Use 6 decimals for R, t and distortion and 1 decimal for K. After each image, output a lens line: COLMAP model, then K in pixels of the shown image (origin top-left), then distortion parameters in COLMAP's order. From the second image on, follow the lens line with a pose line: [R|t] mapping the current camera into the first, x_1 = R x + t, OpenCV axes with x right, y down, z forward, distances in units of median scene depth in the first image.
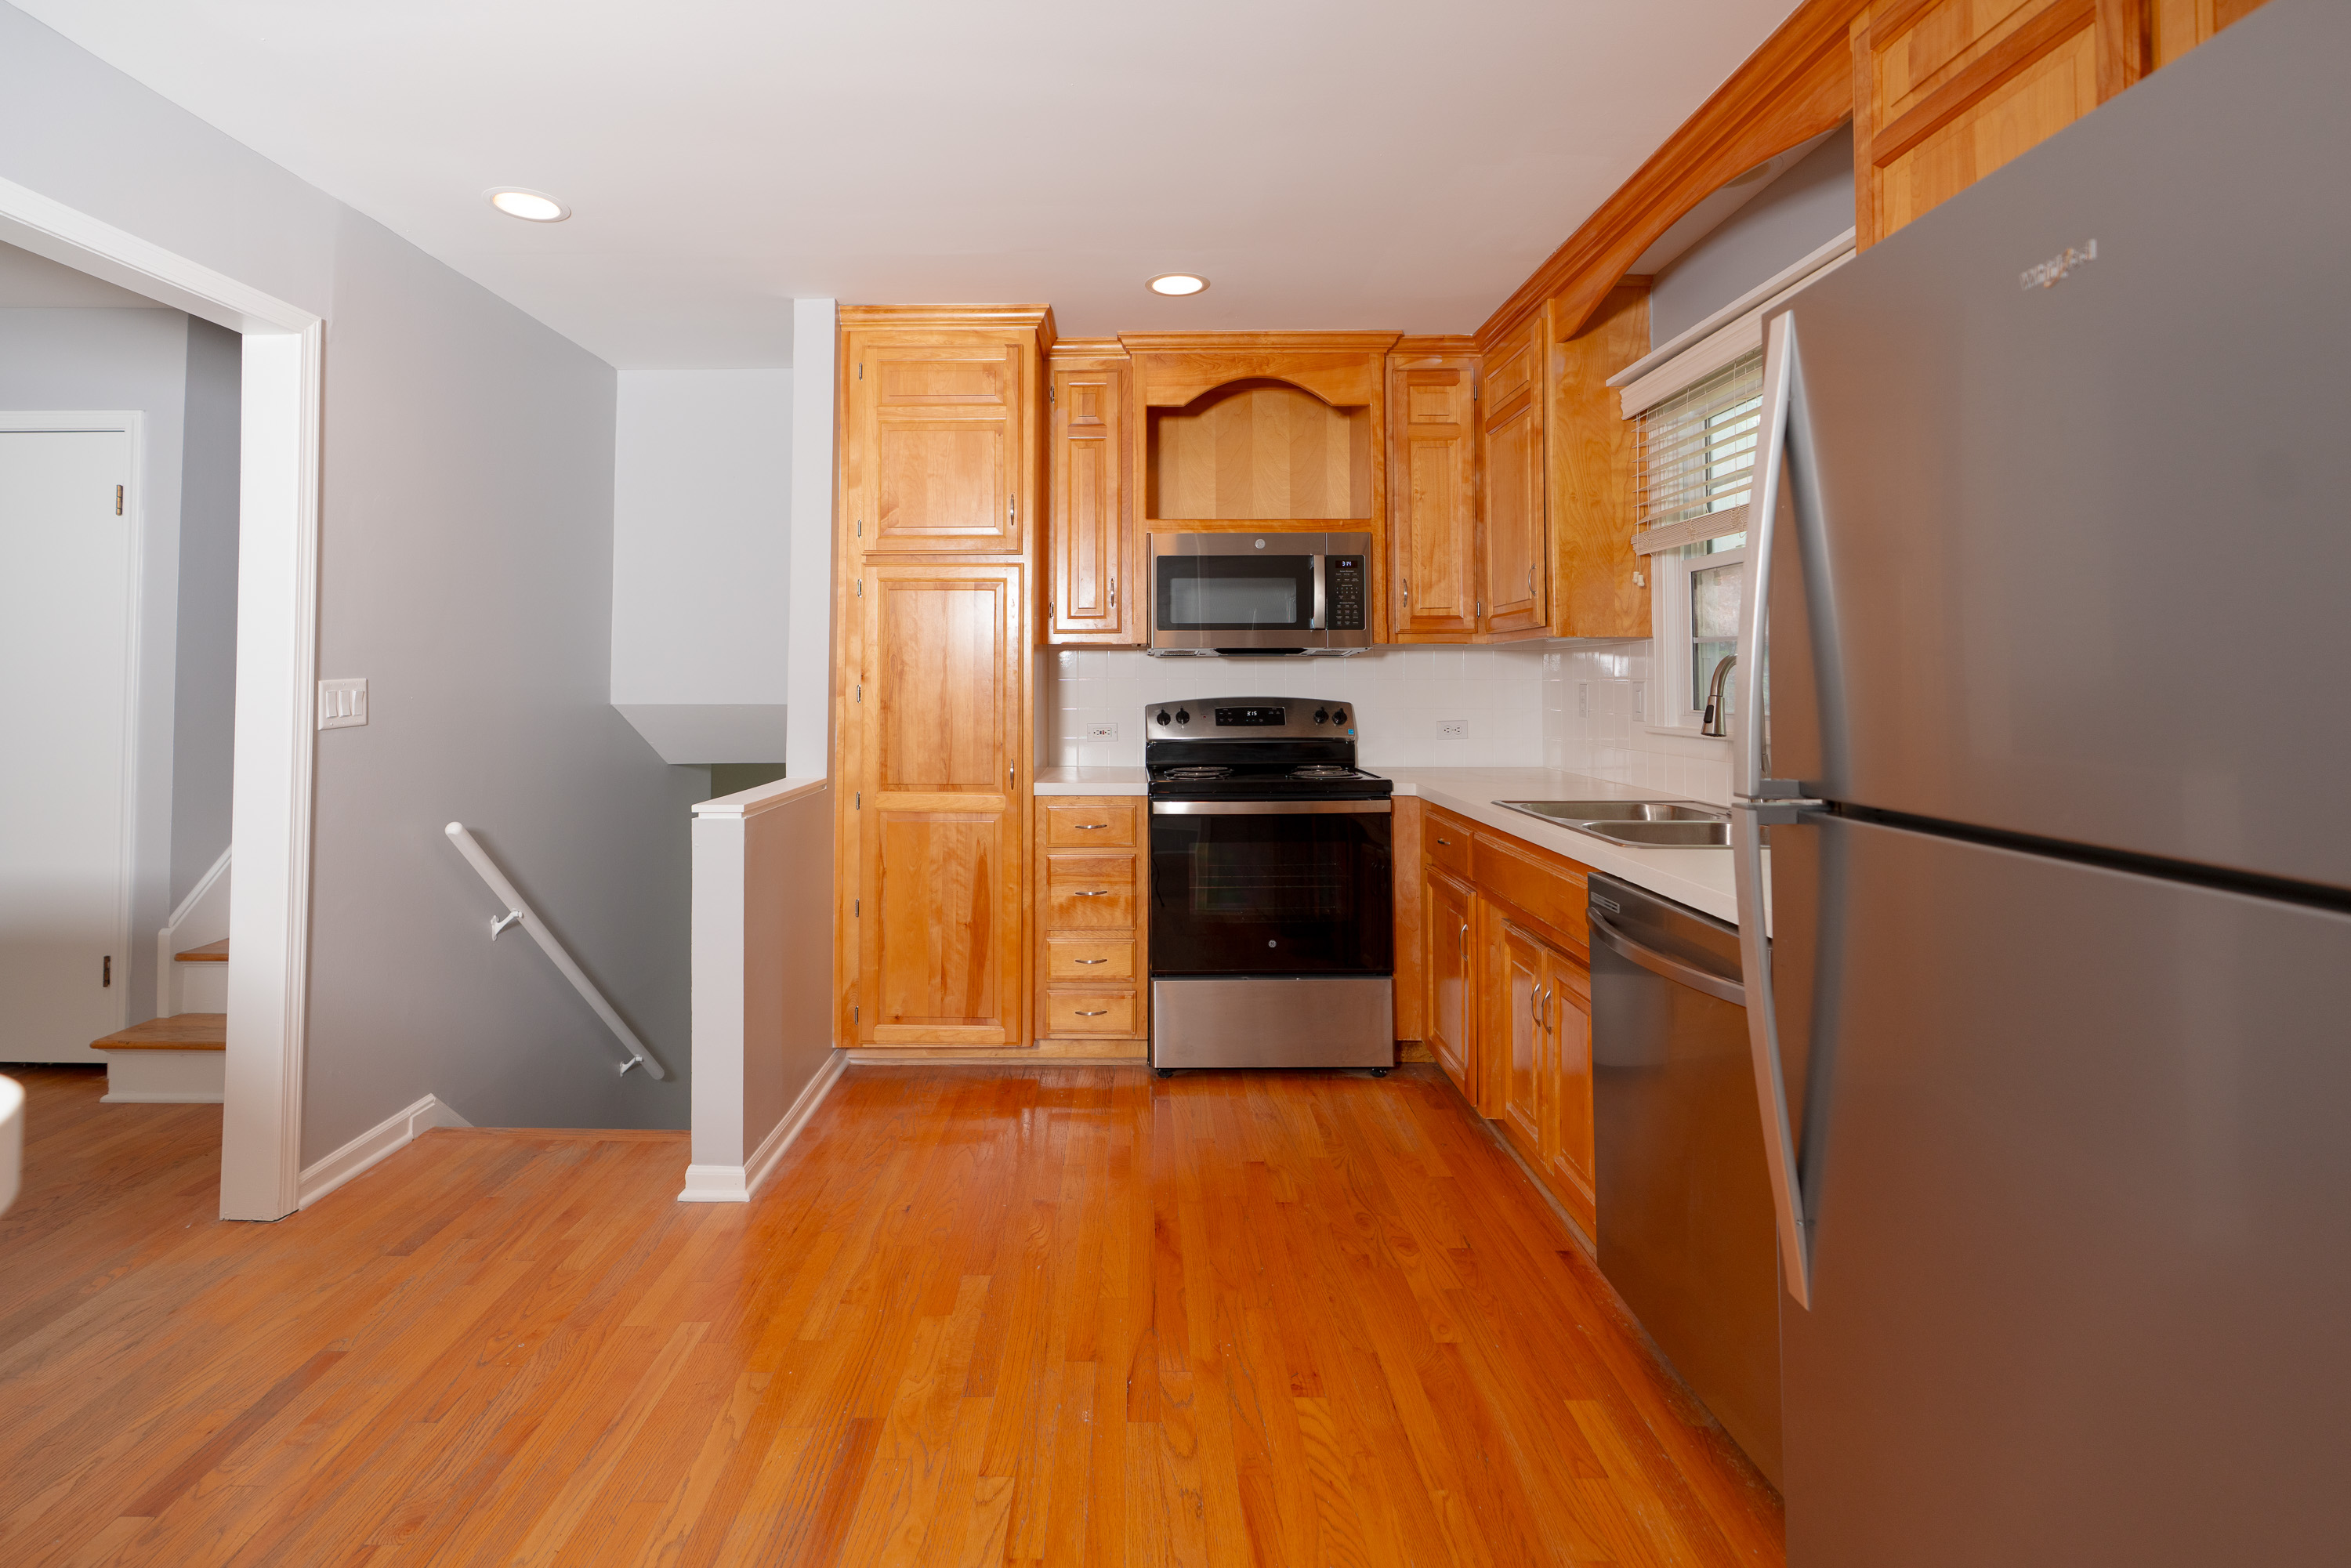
lens RADIAL K [[1206.8, 0, 1168.7], [0, 1206.8, 647.8], [0, 0, 1]] dist [0.000181, 0.000705]
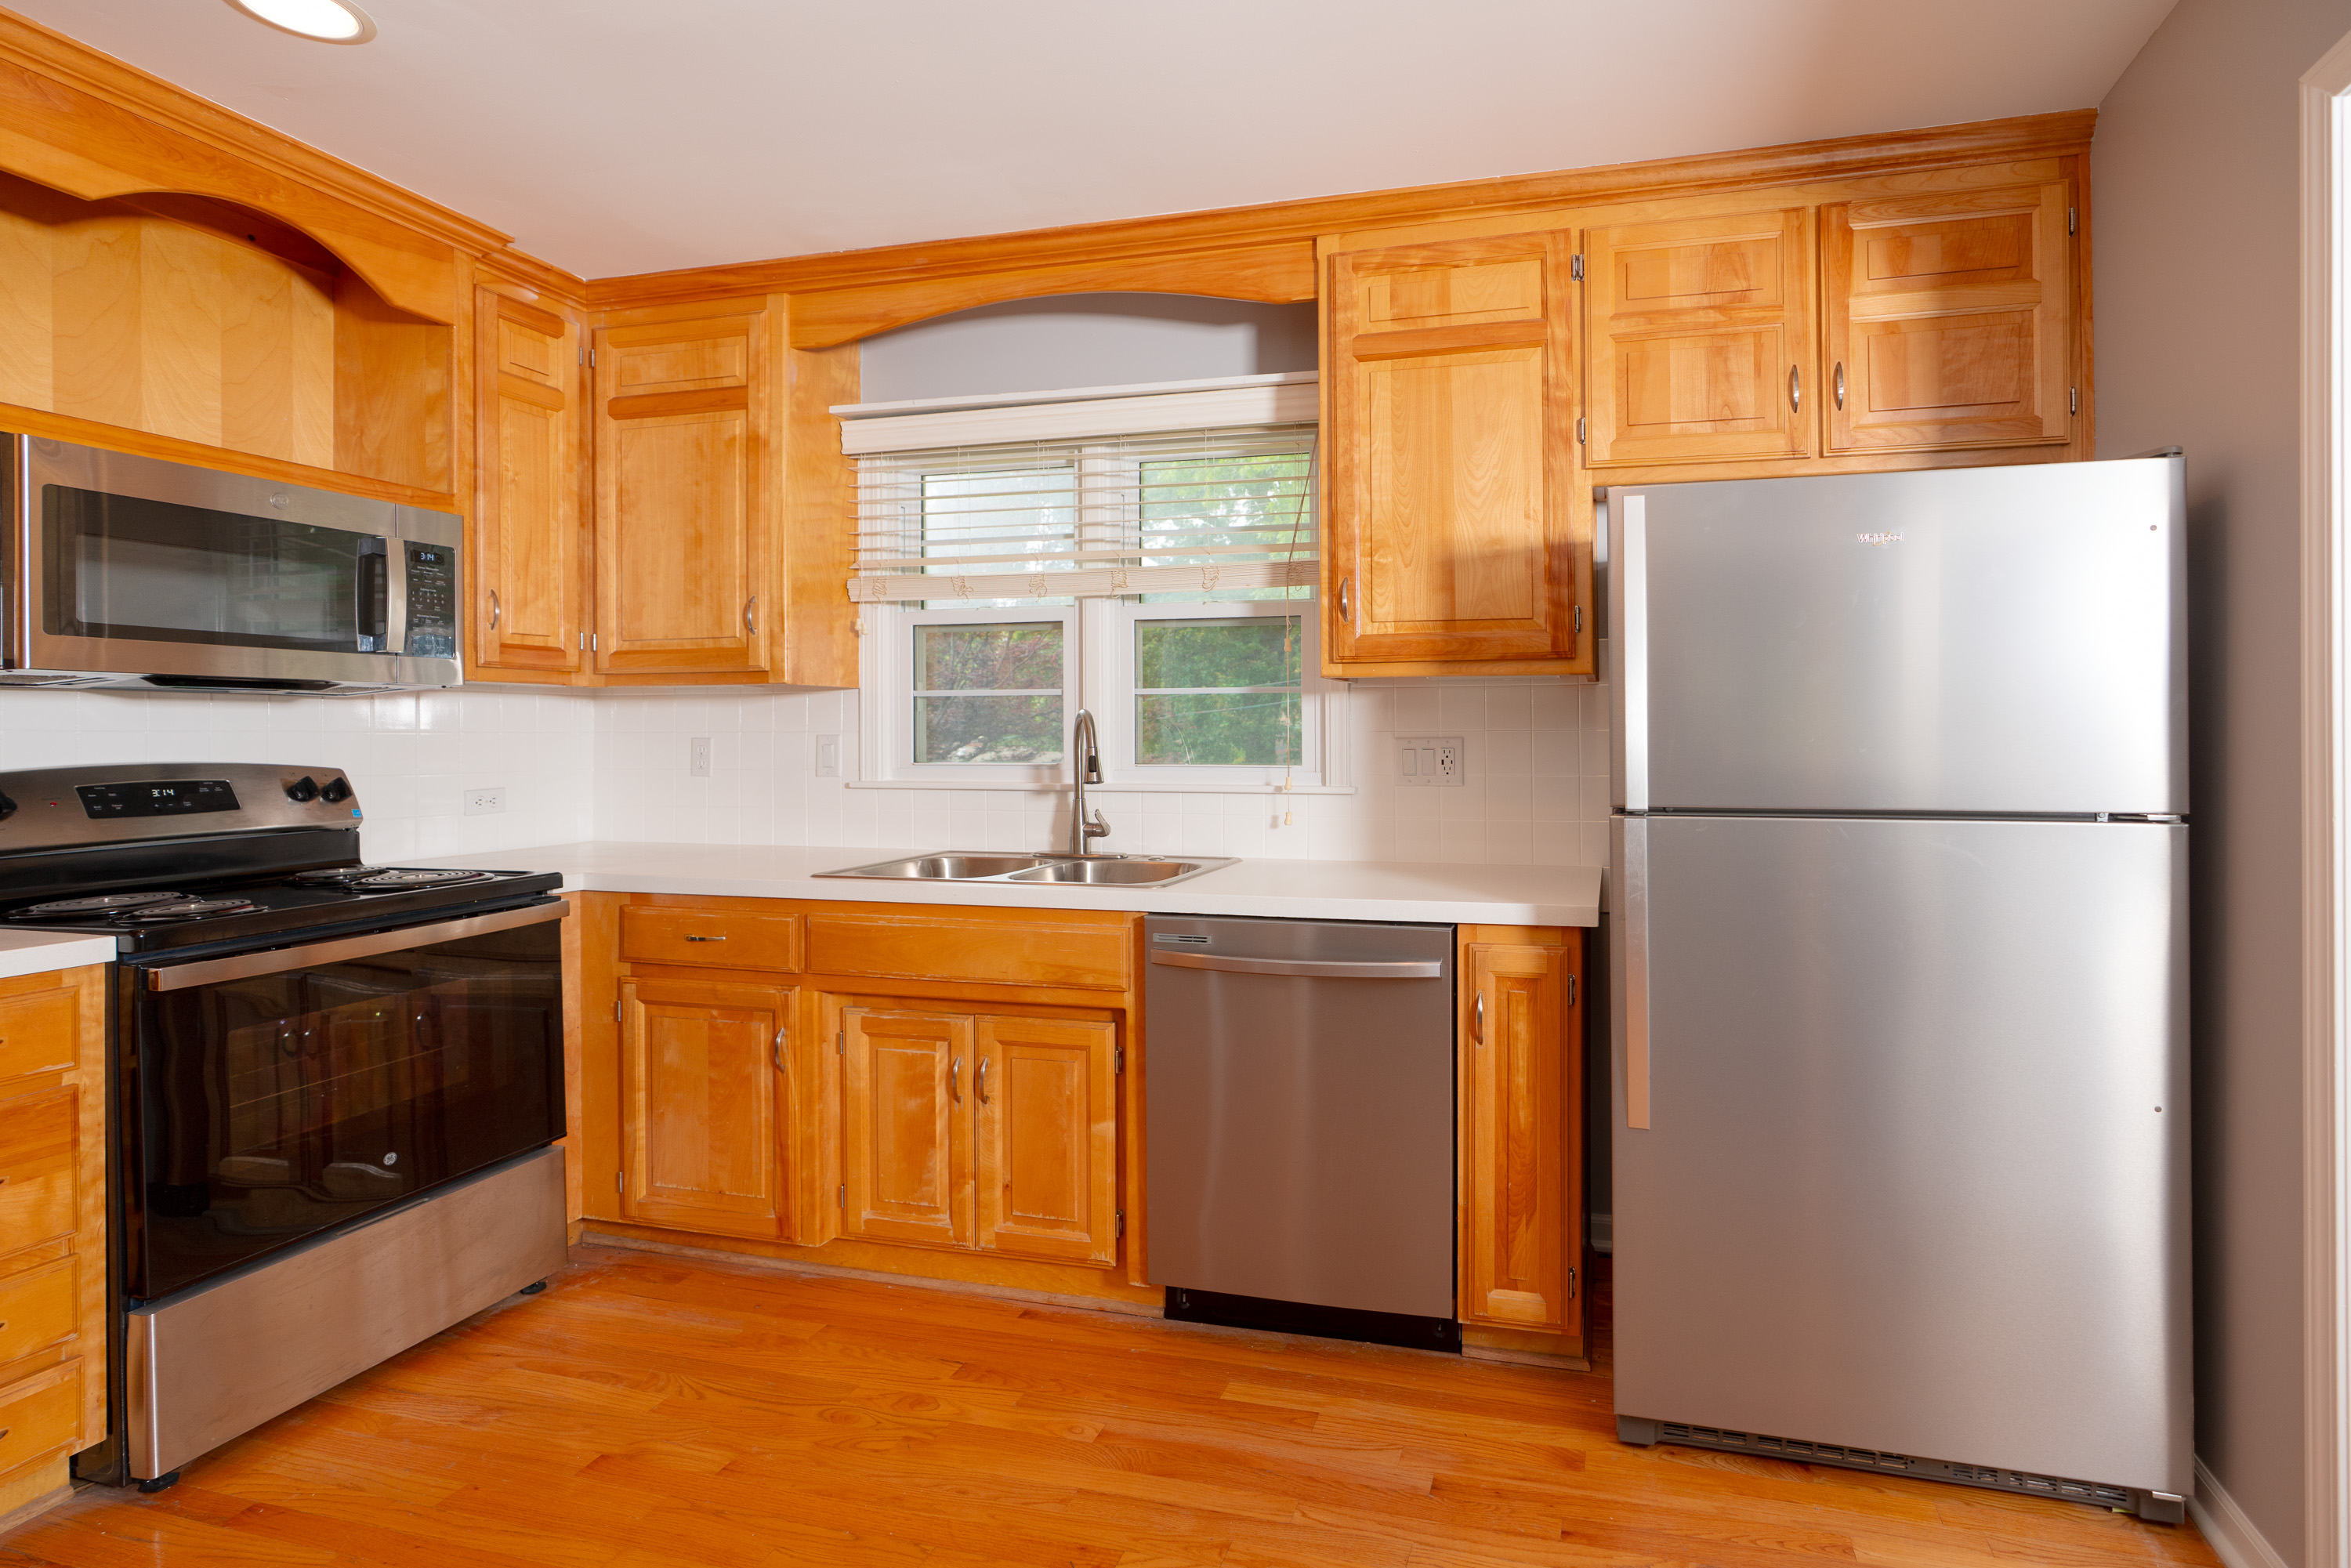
lens RADIAL K [[1124.0, 0, 1375.6], [0, 1124.0, 735.4], [0, 0, 1]] dist [-0.001331, -0.000245]
pose [[0.215642, -0.002375, 0.976470, -0.343155], [-0.027175, 0.999595, 0.008432, 0.008622], [-0.976094, -0.028354, 0.215490, 0.362703]]
